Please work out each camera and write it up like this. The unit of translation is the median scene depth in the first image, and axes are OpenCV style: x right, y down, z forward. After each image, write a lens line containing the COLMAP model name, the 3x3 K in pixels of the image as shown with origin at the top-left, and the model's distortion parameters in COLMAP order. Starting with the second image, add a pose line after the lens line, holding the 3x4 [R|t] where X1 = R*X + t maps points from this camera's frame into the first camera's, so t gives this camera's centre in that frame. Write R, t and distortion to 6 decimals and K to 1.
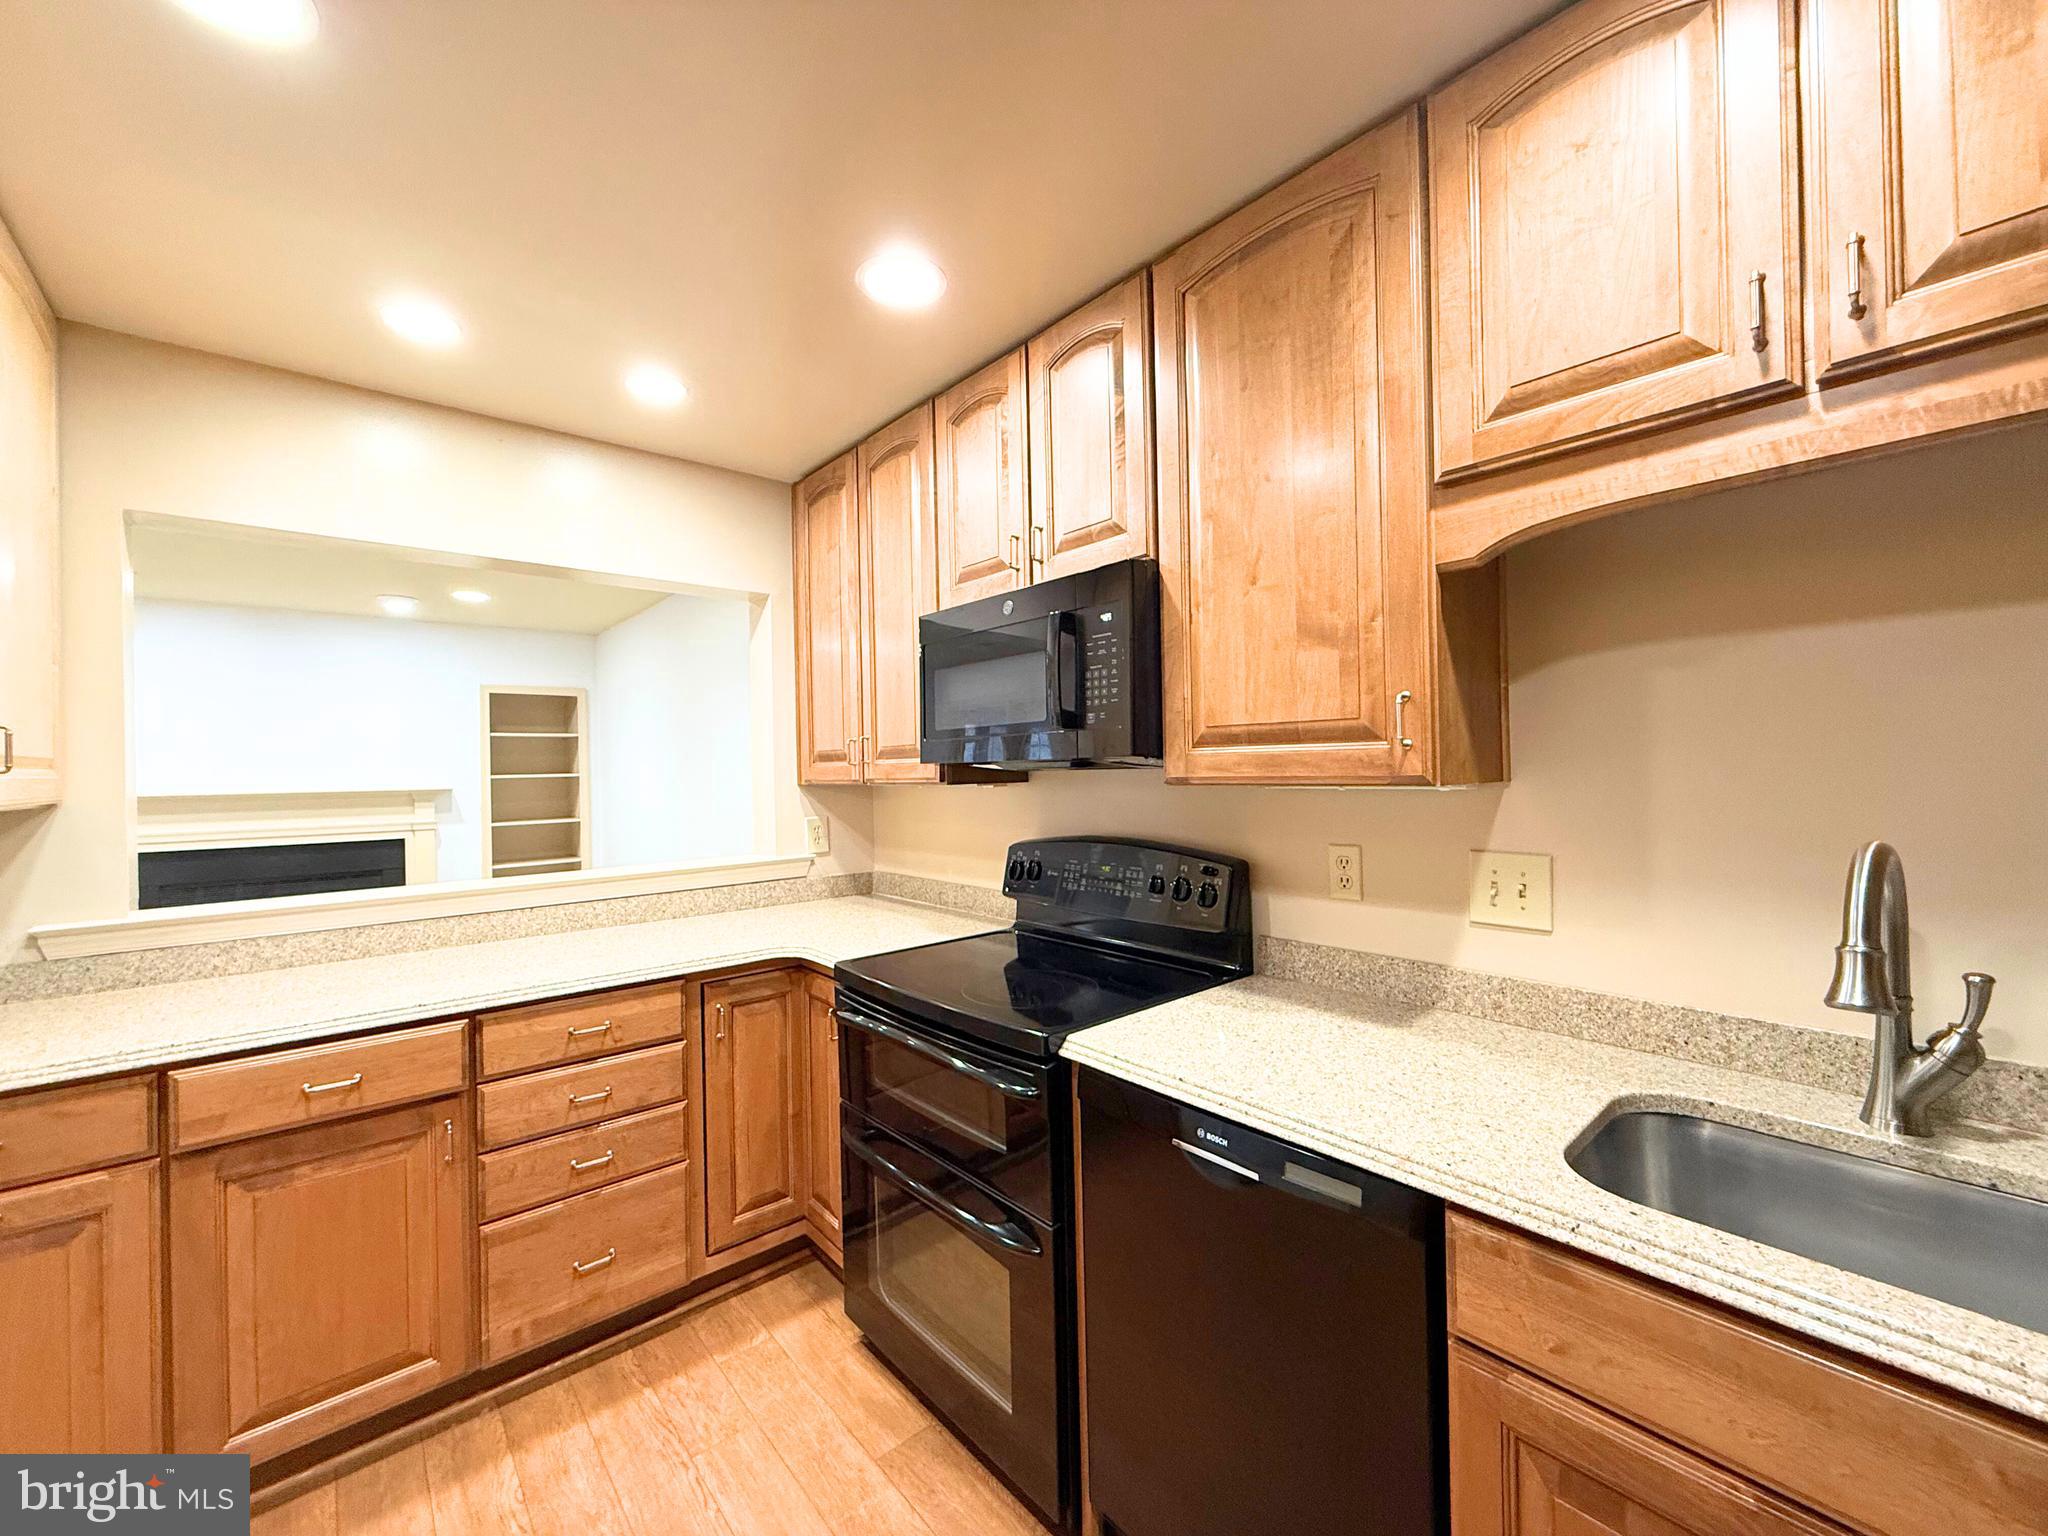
lens RADIAL K [[801.4, 0, 1021.9], [0, 801.4, 765.9], [0, 0, 1]] dist [-0.002133, -0.000094]
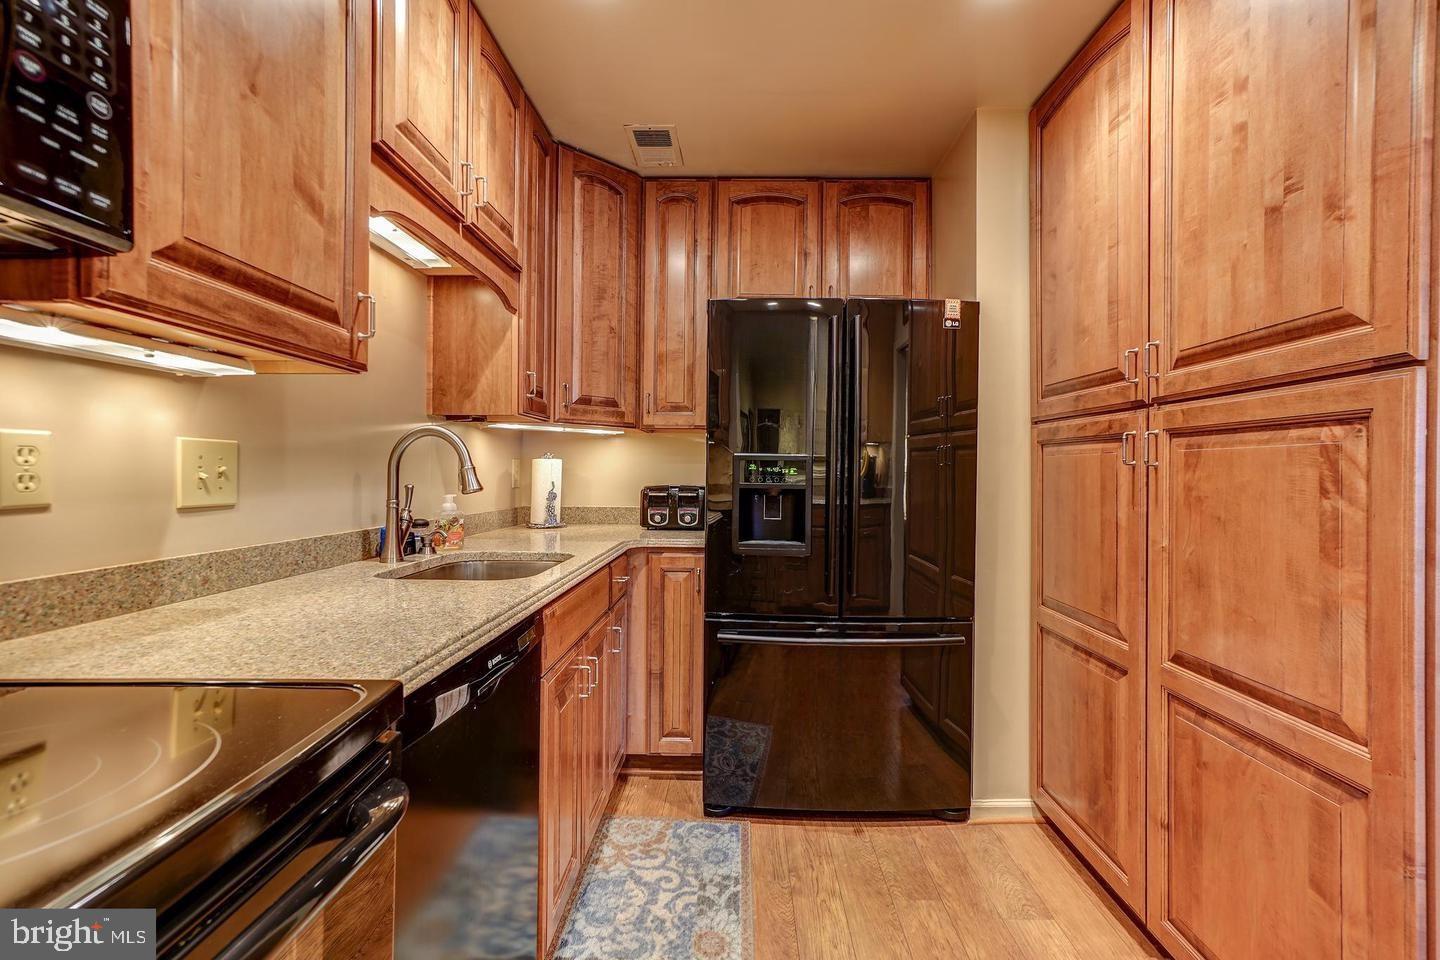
lens RADIAL K [[616.3, 0, 716.0], [0, 616.3, 475.2], [0, 0, 1]] dist [-0.000906, -0.000058]
pose [[-0.736623, 0.012316, 0.676191, -0.497335], [0.006453, 0.999917, -0.011183, 0.179419], [-0.676273, -0.003874, -0.736641, 1.203044]]
